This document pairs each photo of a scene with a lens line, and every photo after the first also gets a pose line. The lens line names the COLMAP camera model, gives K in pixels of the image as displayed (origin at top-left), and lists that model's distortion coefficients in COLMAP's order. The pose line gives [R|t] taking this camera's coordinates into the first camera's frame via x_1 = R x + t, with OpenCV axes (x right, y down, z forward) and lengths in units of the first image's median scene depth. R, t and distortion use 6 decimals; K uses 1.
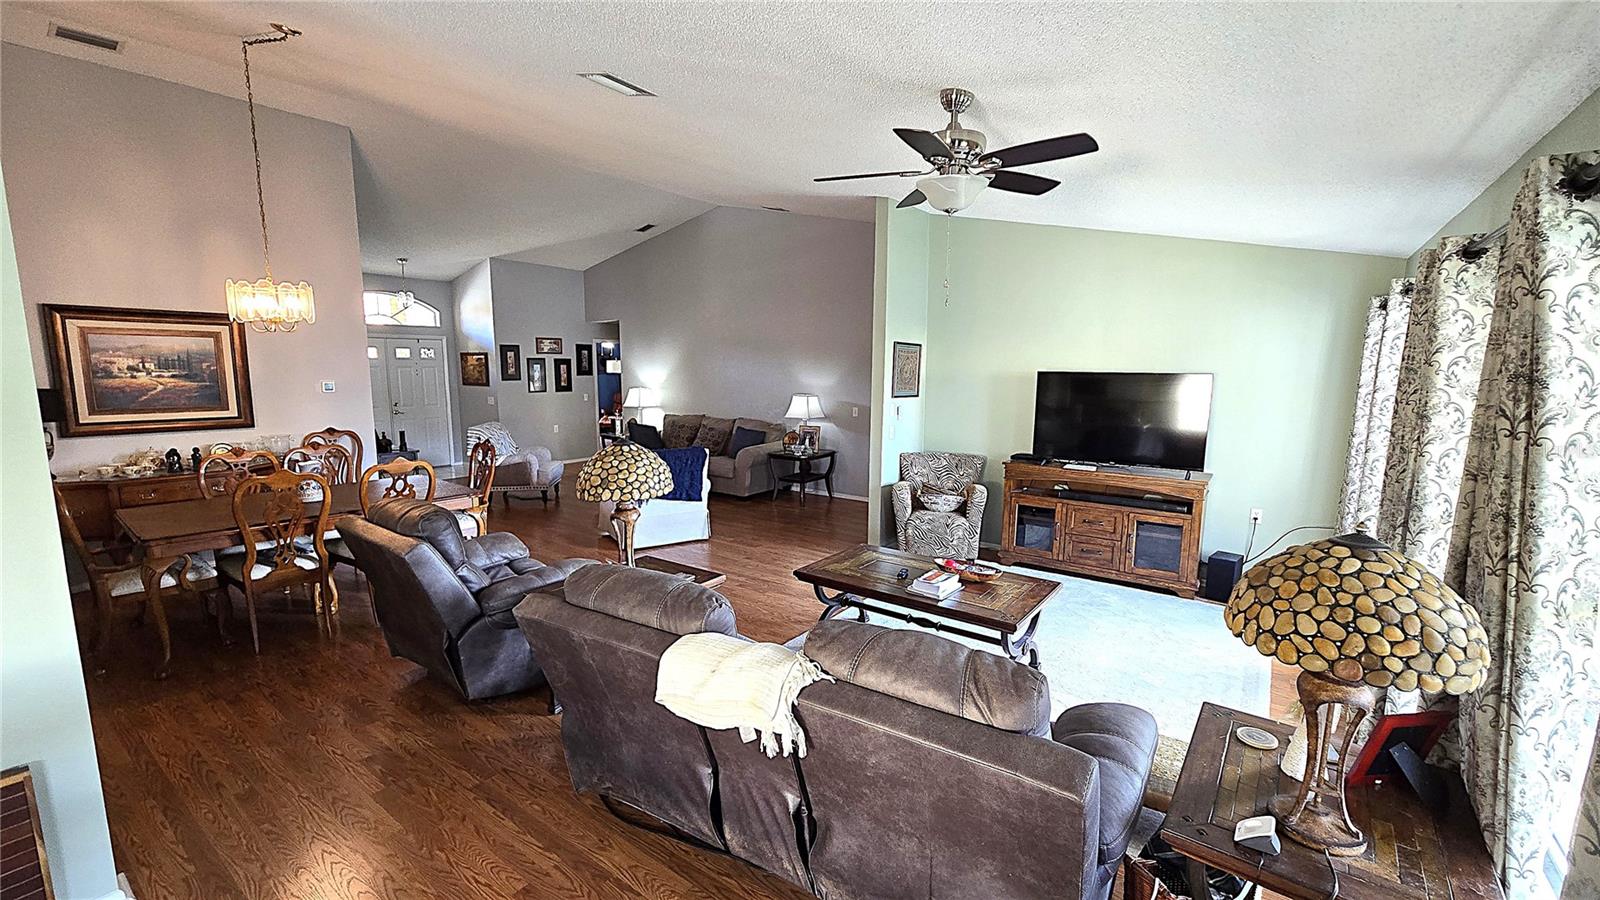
lens RADIAL K [[657.3, 0, 798.2], [0, 657.3, 455.0], [0, 0, 1]] dist [-0.000718, 0.002094]
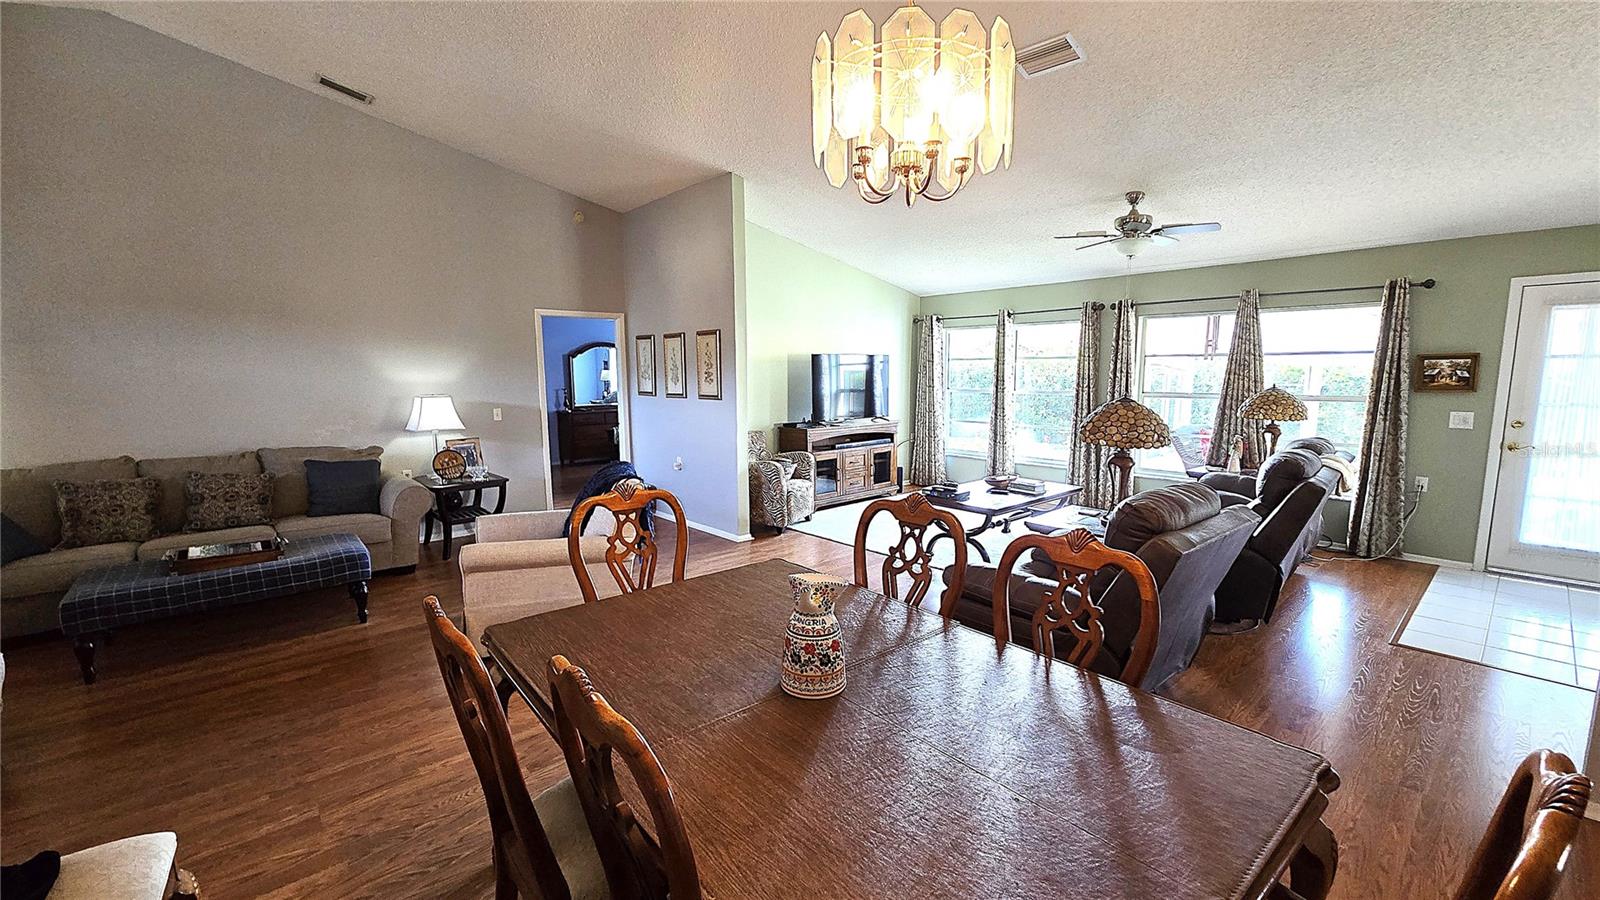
lens RADIAL K [[657.3, 0, 802.7], [0, 657.3, 454.8], [0, 0, 1]] dist [-0.000718, 0.002094]
pose [[0.204053, -0.136922, 0.969337, -0.461938], [0.148477, 0.983044, 0.107603, -0.039247], [-0.967635, 0.121968, 0.220923, 0.399678]]
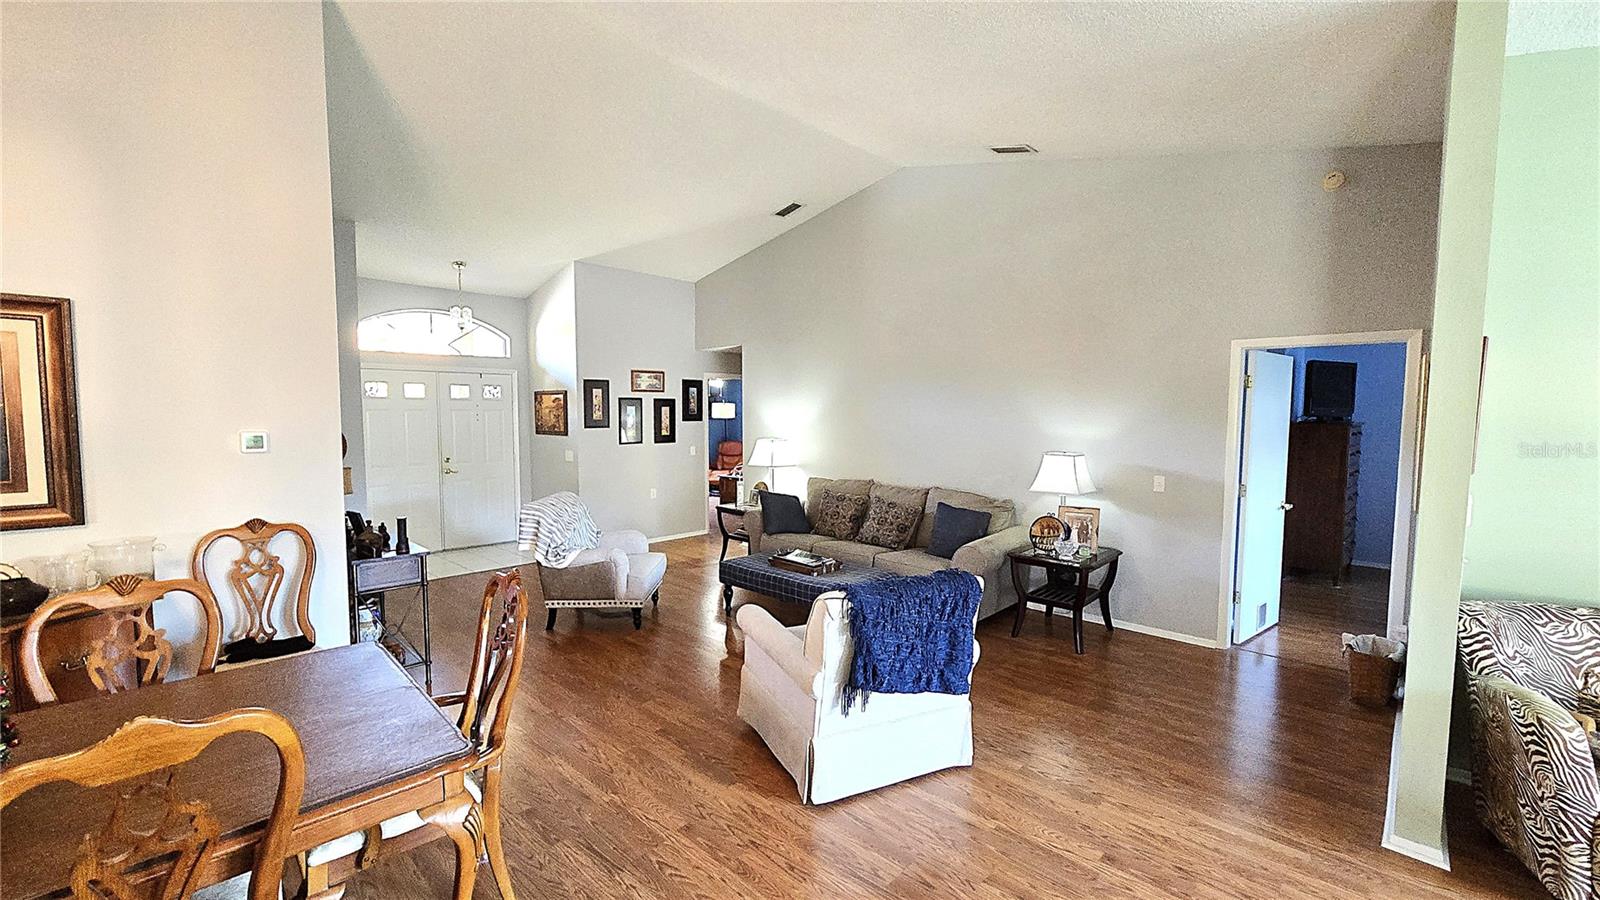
lens RADIAL K [[657.3, 0, 802.1], [0, 657.3, 452.4], [0, 0, 1]] dist [-0.000718, 0.002094]
pose [[0.992645, 0.004765, -0.120967, -0.123157], [-0.013601, 0.997289, -0.072318, -0.037322], [0.120294, 0.073432, 0.990019, 0.310226]]
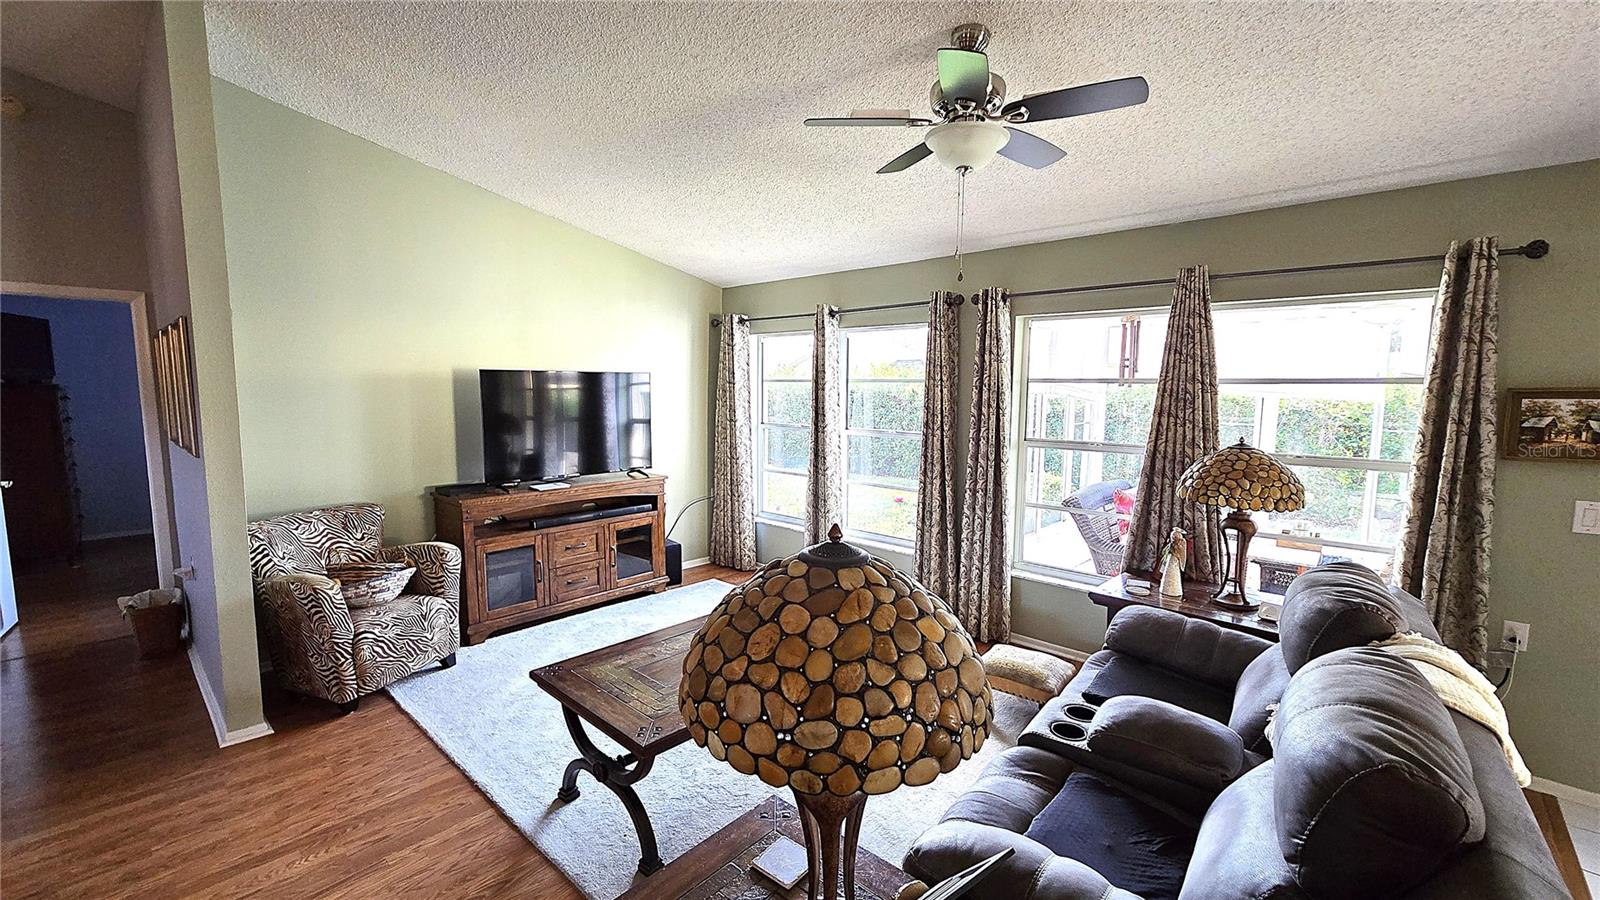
lens RADIAL K [[657.3, 0, 802.3], [0, 657.3, 454.3], [0, 0, 1]] dist [-0.000718, 0.002094]
pose [[0.110995, -0.111639, 0.987531, -0.171374], [0.136093, 0.986017, 0.096172, -0.028240], [-0.984459, 0.123721, 0.124636, 0.296677]]
